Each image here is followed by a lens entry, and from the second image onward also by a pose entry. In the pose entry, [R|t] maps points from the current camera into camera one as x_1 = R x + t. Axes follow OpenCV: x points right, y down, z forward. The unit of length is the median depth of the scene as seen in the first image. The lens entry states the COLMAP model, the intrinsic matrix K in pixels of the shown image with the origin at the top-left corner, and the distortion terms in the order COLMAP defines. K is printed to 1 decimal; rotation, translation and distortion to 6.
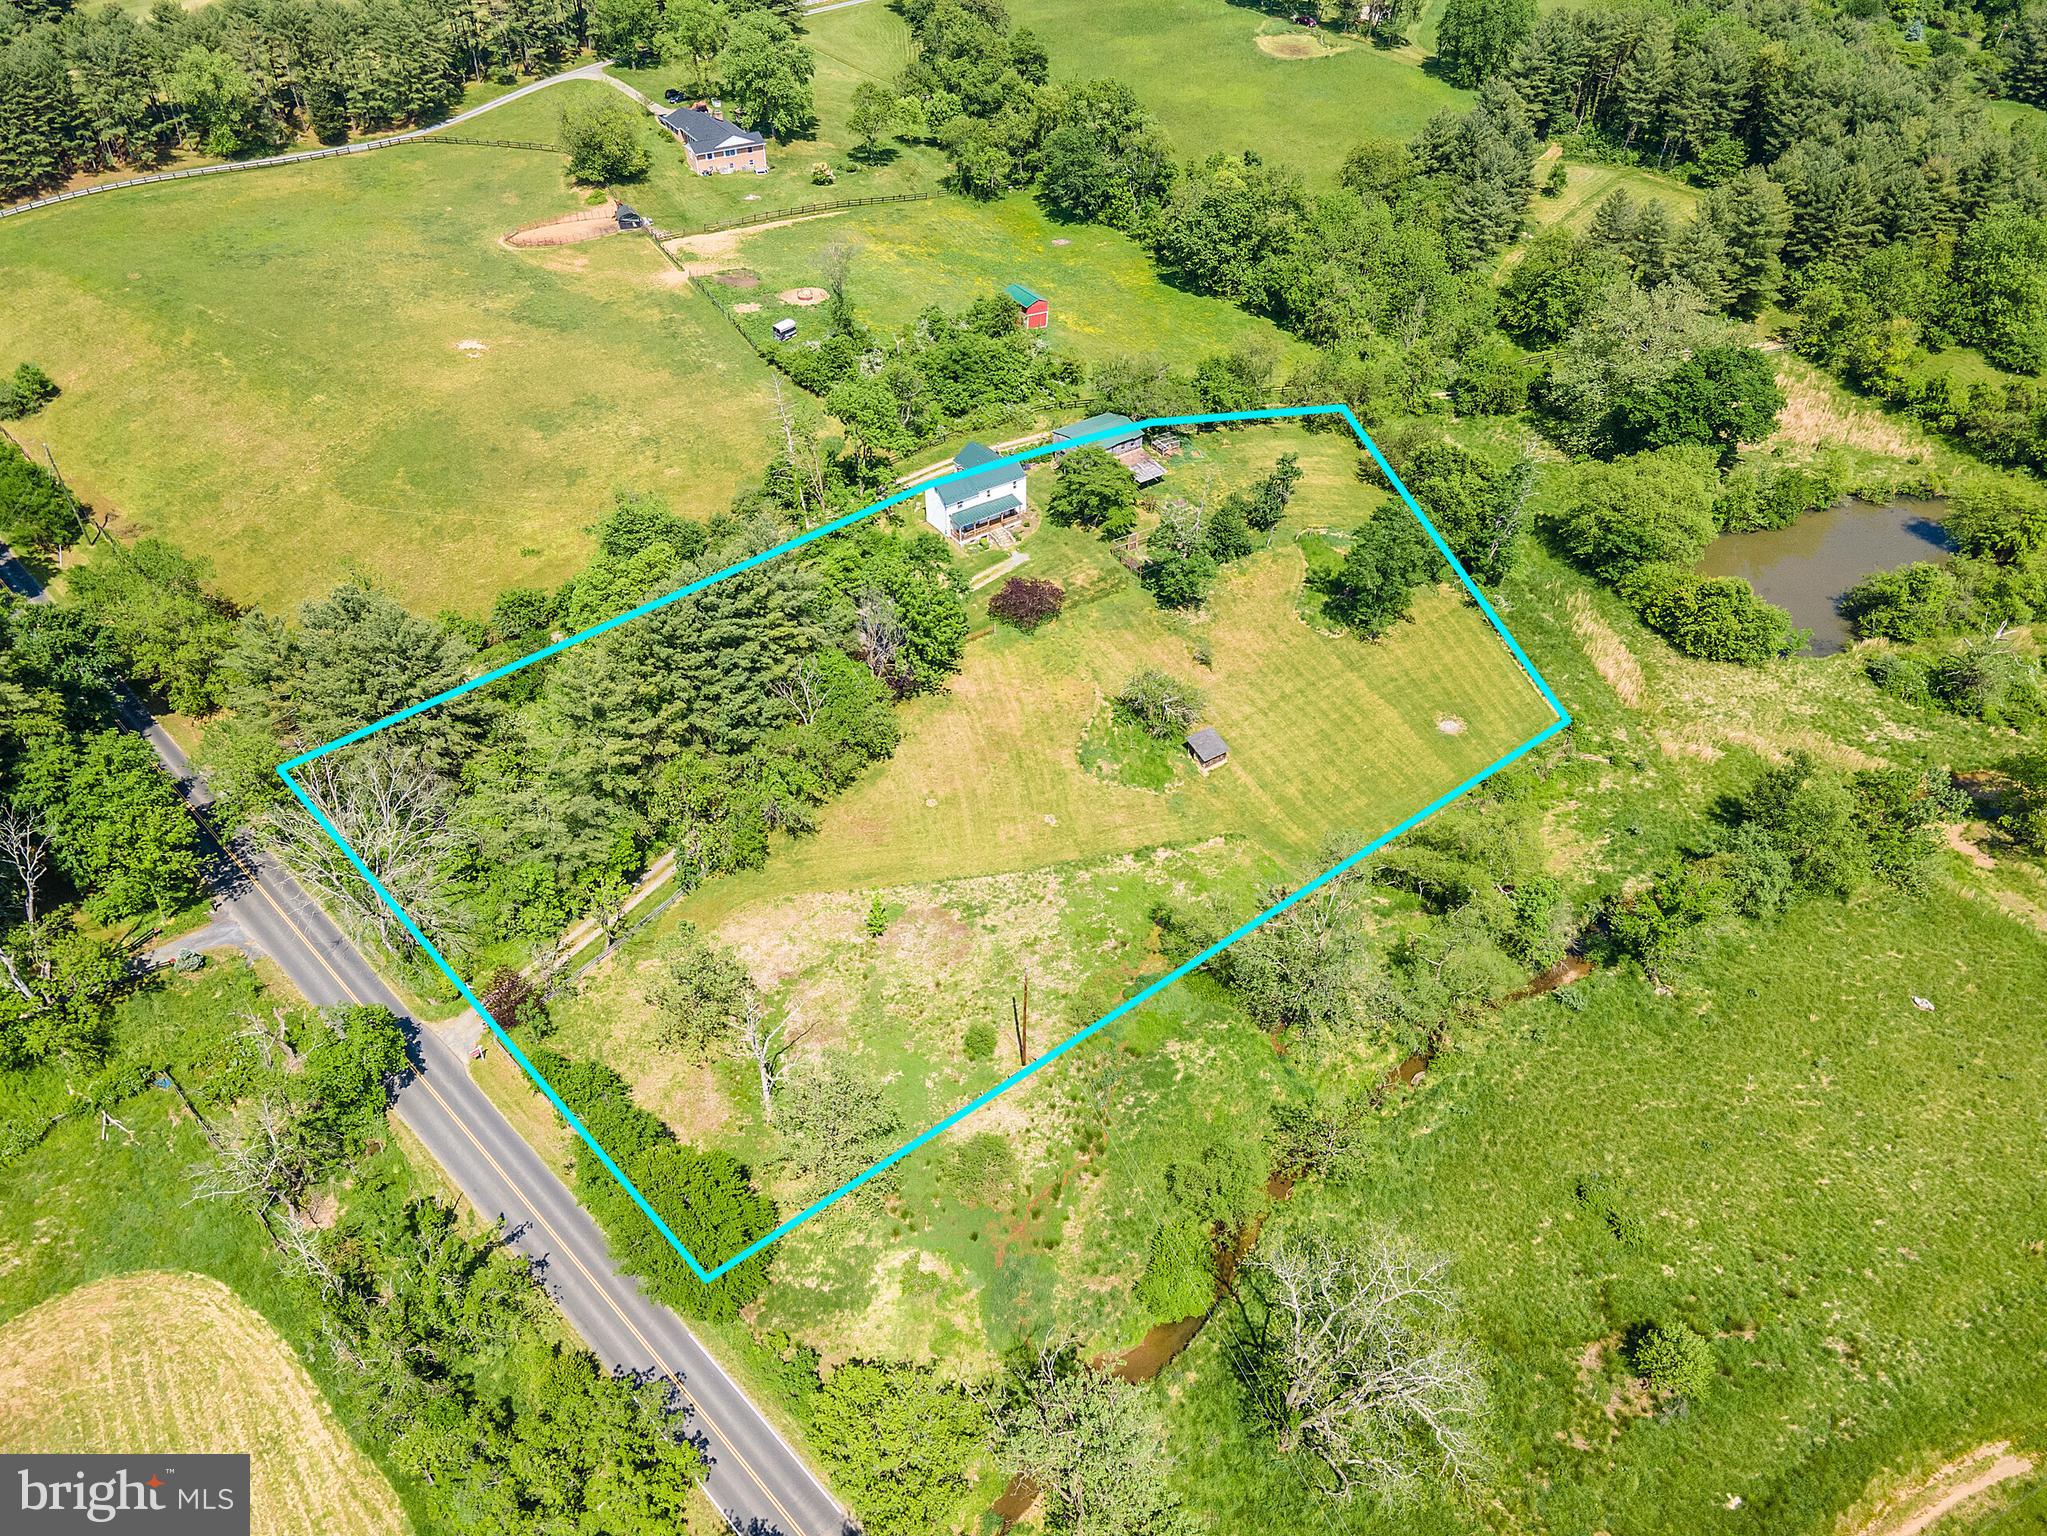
lens RADIAL K [[1500.4, 0, 1023.5], [0, 1500.4, 768.0], [0, 0, 1]] dist [0.062846, 0.003962]
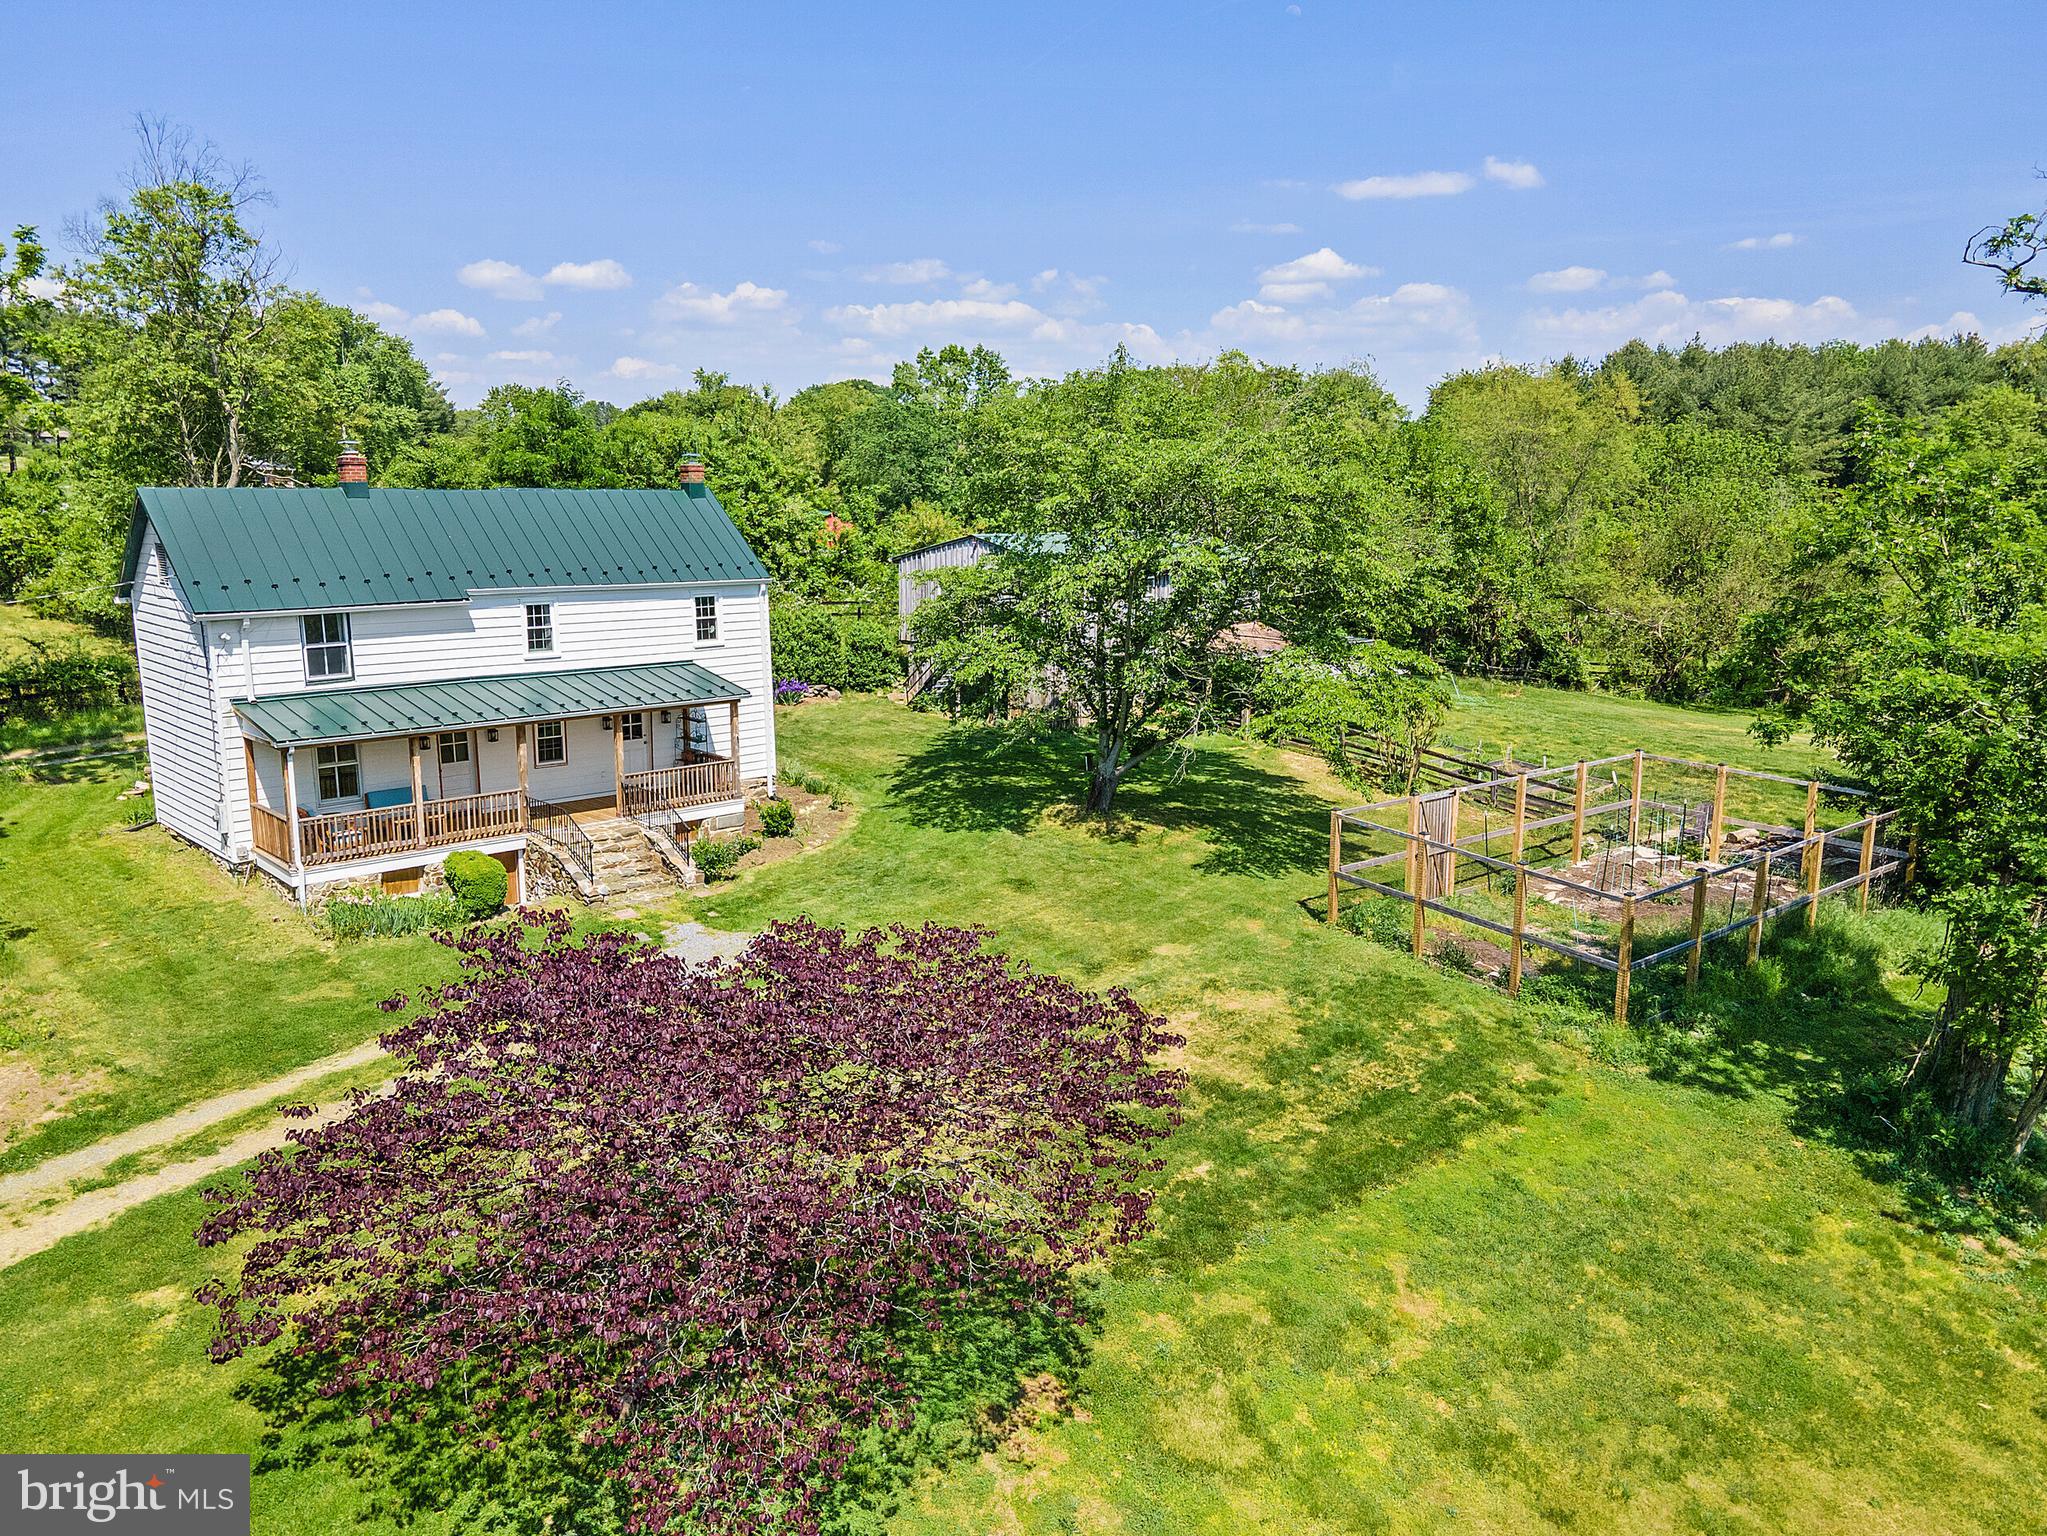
lens RADIAL K [[1494.8, 0, 1010.3], [0, 1494.8, 770.2], [0, 0, 1]] dist [0.047142, 0.003013]
pose [[0.992477, -0.032951, 0.117918, 0.008067], [0.085555, 0.875593, -0.475413, -0.075839], [-0.087583, 0.481924, 0.871825, 0.773392]]
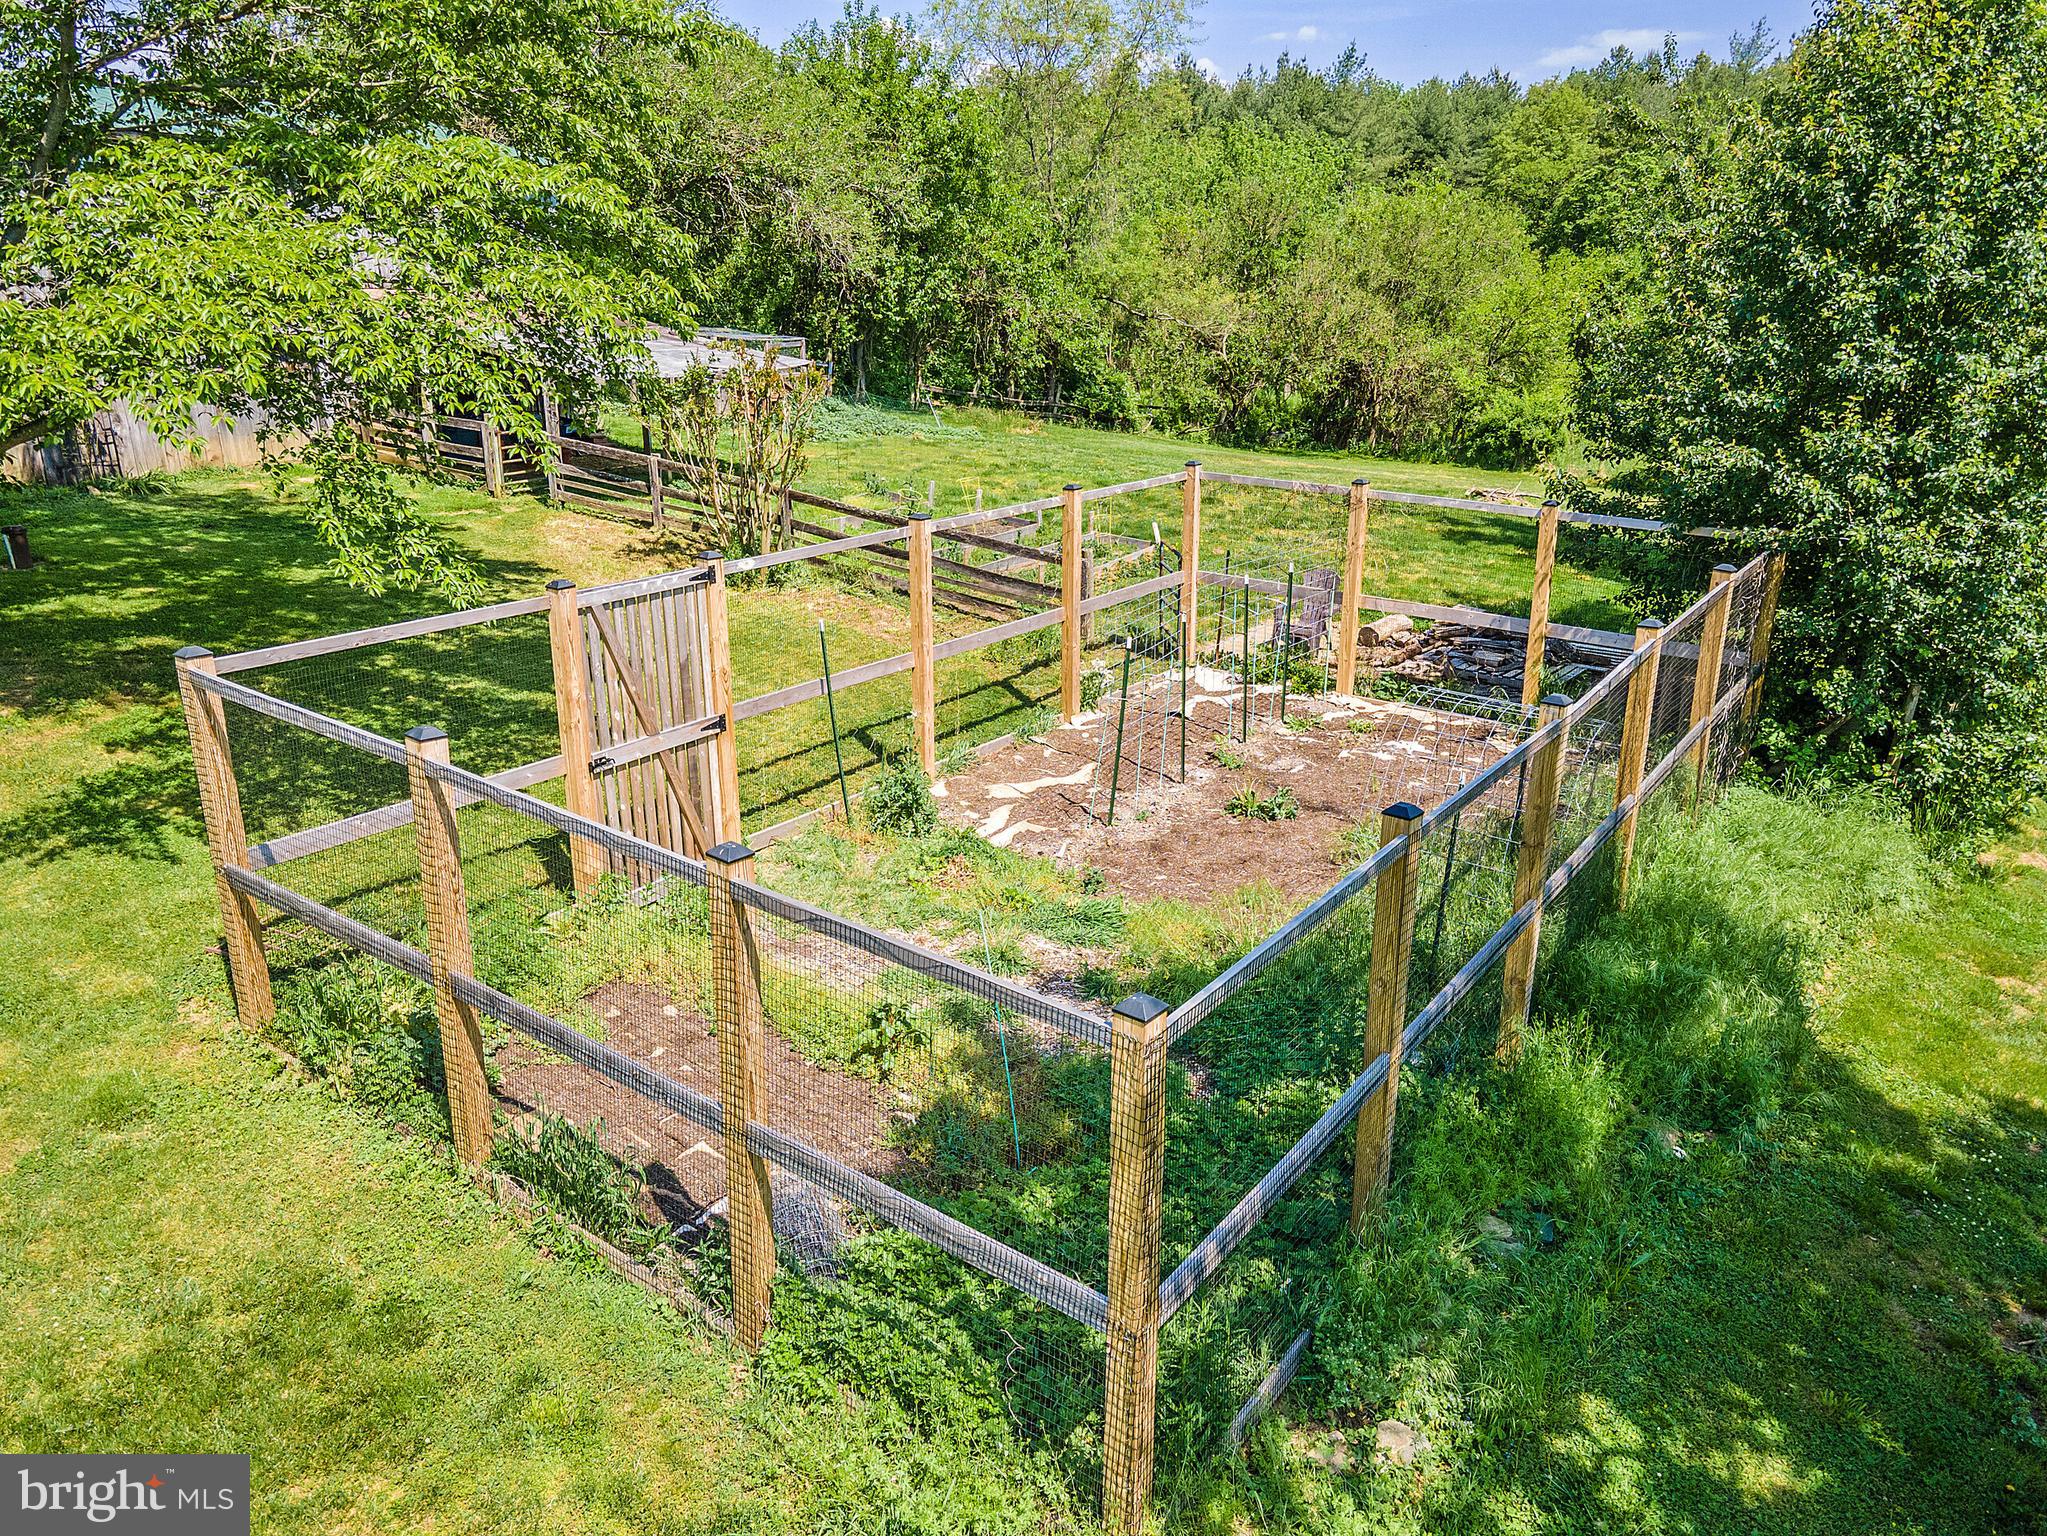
lens RADIAL K [[1494.8, 0, 1010.3], [0, 1494.8, 770.2], [0, 0, 1]] dist [0.047142, 0.003013]
pose [[0.924325, -0.133506, 0.357490, 0.059015], [0.253605, 0.914911, -0.314043, -0.115092], [-0.285145, 0.380939, 0.879533, 0.853202]]
